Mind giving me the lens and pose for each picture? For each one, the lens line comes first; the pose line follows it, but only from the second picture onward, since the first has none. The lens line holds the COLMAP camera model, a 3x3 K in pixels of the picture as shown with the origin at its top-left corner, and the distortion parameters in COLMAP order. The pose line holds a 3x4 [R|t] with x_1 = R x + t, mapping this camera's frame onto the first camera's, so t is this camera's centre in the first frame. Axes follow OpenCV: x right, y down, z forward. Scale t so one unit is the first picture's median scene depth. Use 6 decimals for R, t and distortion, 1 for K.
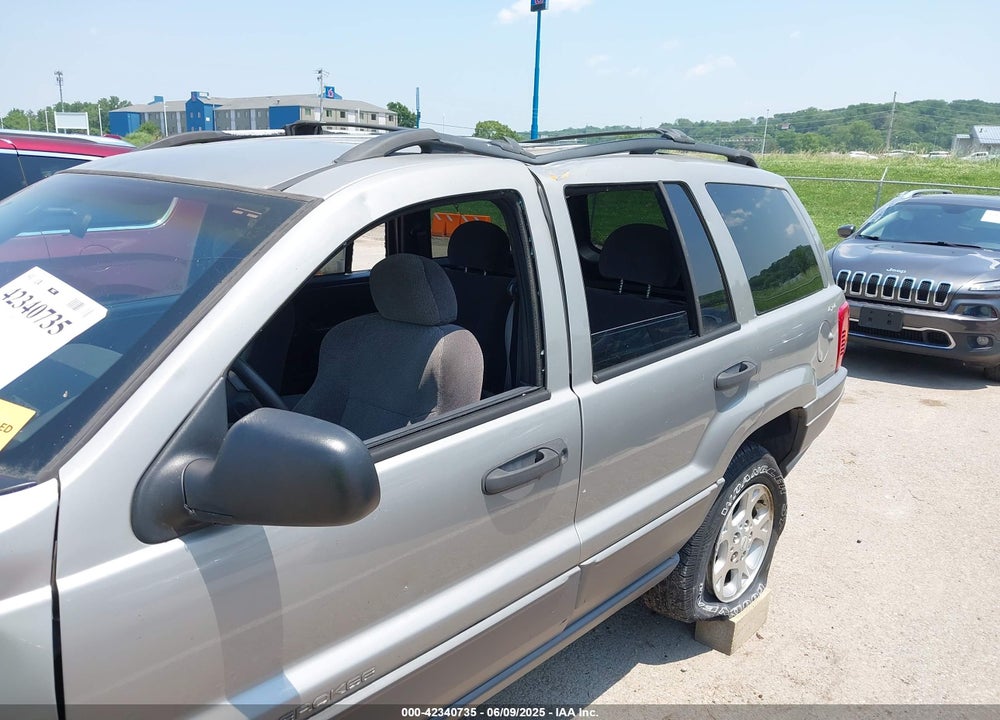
lens RADIAL K [[784.0, 0, 497.2], [0, 784.0, 367.6], [0, 0, 1]] dist [0.025550, -0.047863]
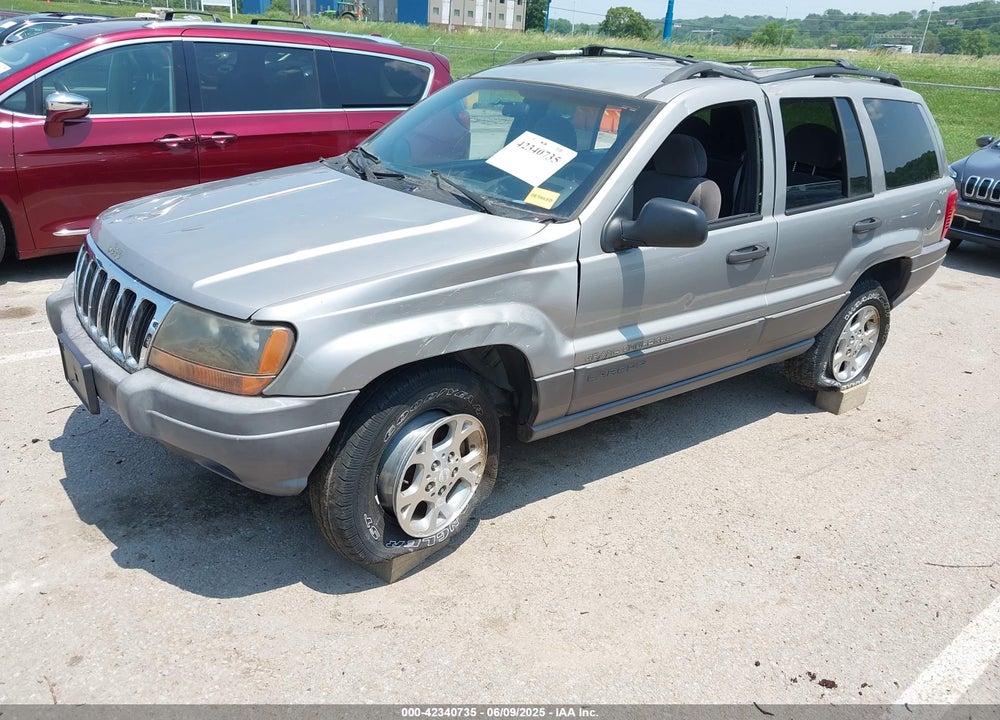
lens RADIAL K [[786.0, 0, 500.4], [0, 786.0, 386.9], [0, 0, 1]] dist [0.001892, 0.001093]
pose [[0.989496, 0.084395, -0.117368, -0.191332], [-0.066041, 0.986123, 0.152317, 0.122503], [0.128595, -0.142966, 0.981338, -0.622522]]
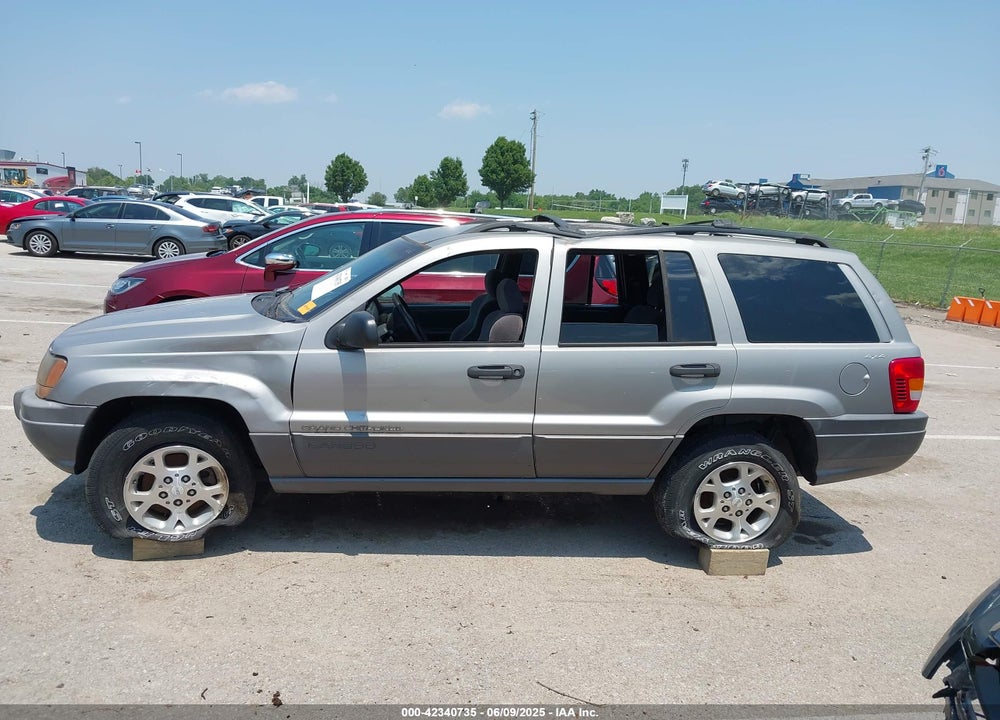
lens RADIAL K [[790.5, 0, 500.0], [0, 790.5, 360.0], [0, 0, 1]] dist [0.064762, -0.118125]
pose [[0.760486, 0.124557, -0.637296, 0.903707], [-0.192090, 0.980658, -0.037555, 0.109617], [0.620292, 0.150978, 0.769704, -0.430476]]
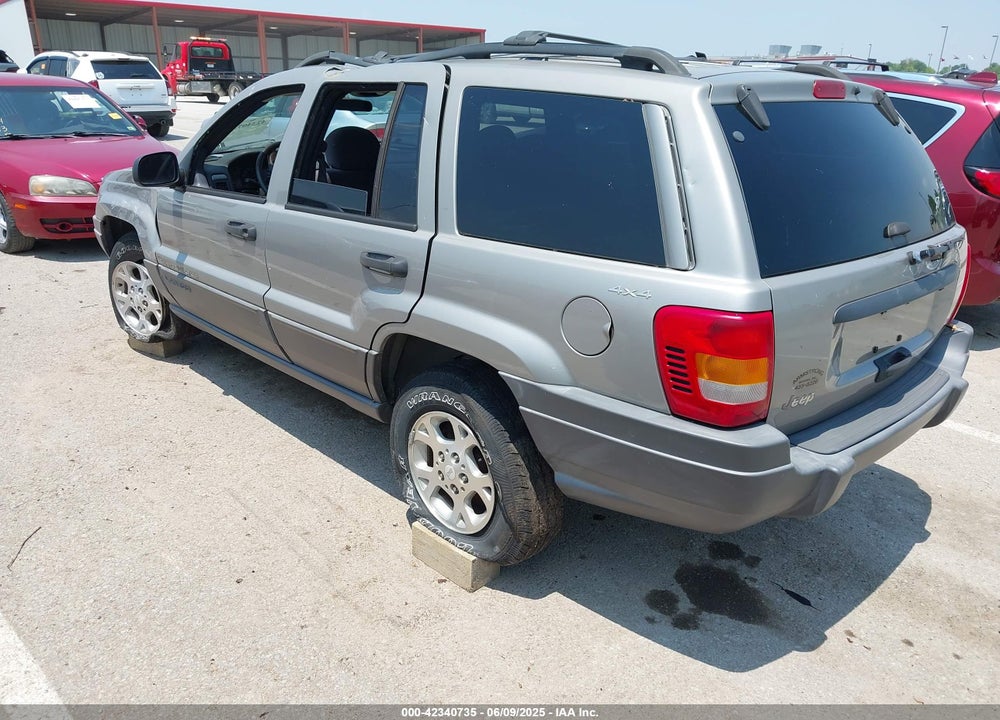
lens RADIAL K [[784.0, 0, 497.2], [0, 784.0, 367.6], [0, 0, 1]] dist [0.025550, -0.047863]
pose [[-0.052915, 0.315486, -0.947454, 1.216827], [-0.277597, 0.906740, 0.317433, -0.221443], [0.959239, 0.279807, 0.039598, 1.015539]]
